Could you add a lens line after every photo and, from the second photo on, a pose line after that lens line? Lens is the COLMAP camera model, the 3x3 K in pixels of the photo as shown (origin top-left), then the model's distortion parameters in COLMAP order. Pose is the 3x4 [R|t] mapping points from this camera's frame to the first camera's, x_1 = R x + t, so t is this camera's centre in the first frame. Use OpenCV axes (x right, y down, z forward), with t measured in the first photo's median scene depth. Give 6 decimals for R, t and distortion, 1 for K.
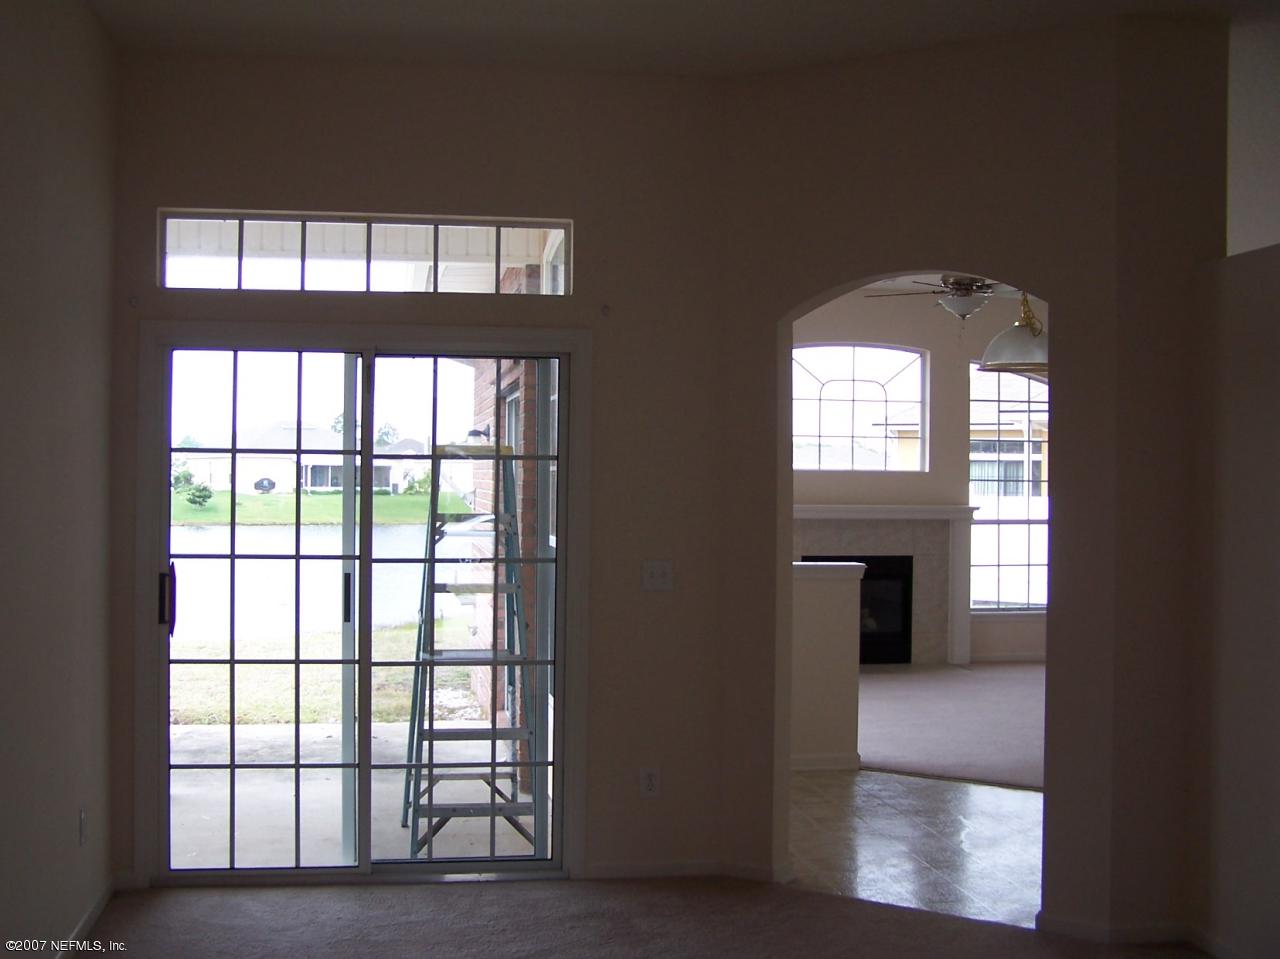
lens RADIAL K [[1466.4, 0, 641.4], [0, 1466.4, 475.1], [0, 0, 1]] dist [-0.027287, 0.000000]
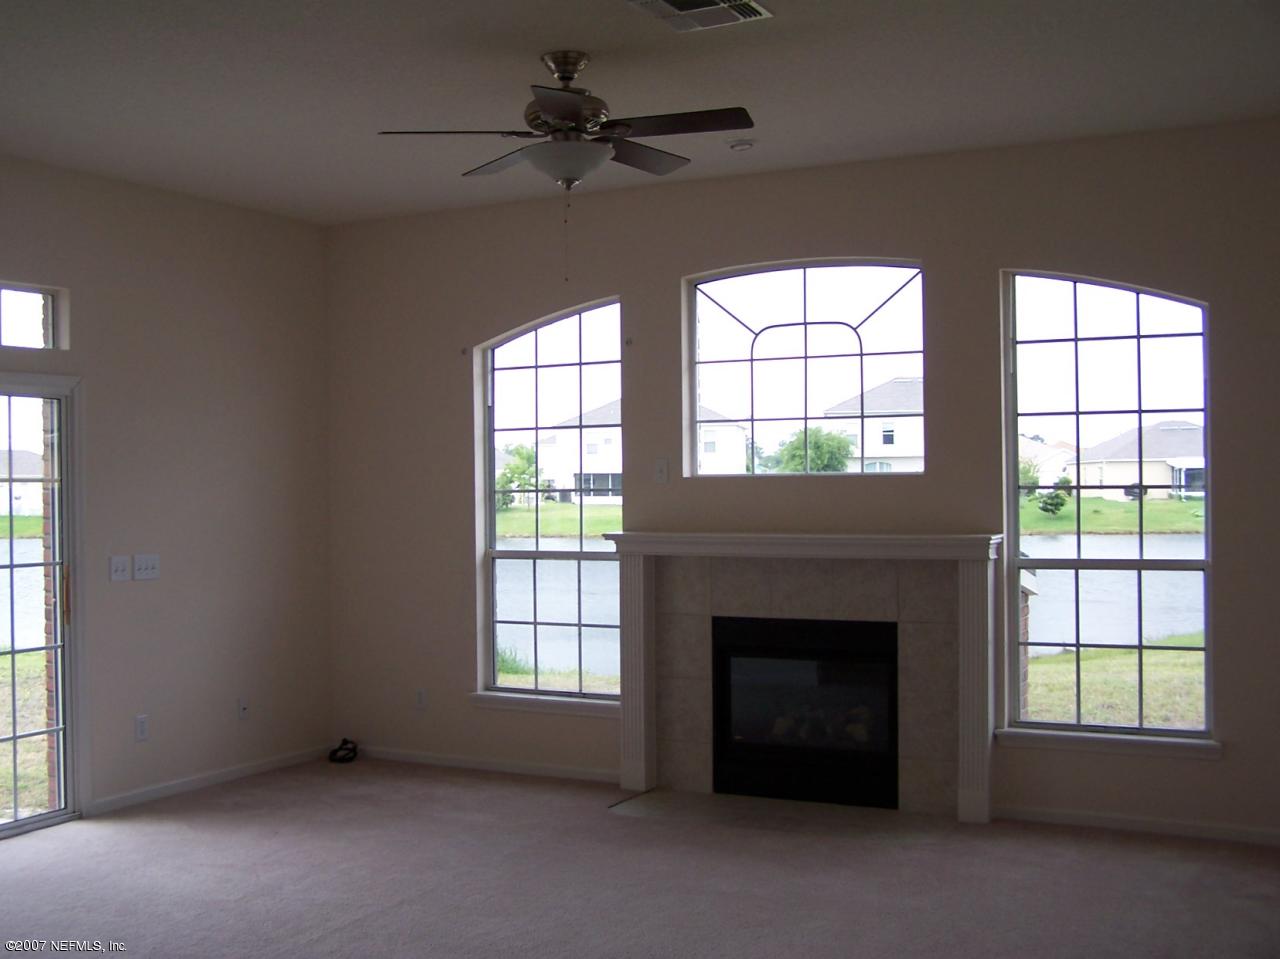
lens RADIAL K [[1466.4, 0, 639.5], [0, 1466.4, 486.9], [0, 0, 1]] dist [-0.027287, 0.000000]
pose [[0.790305, -0.017457, -0.612465, 0.448649], [0.020114, 0.999794, -0.002543, 0.001735], [0.612383, -0.010309, 0.790494, 0.479199]]
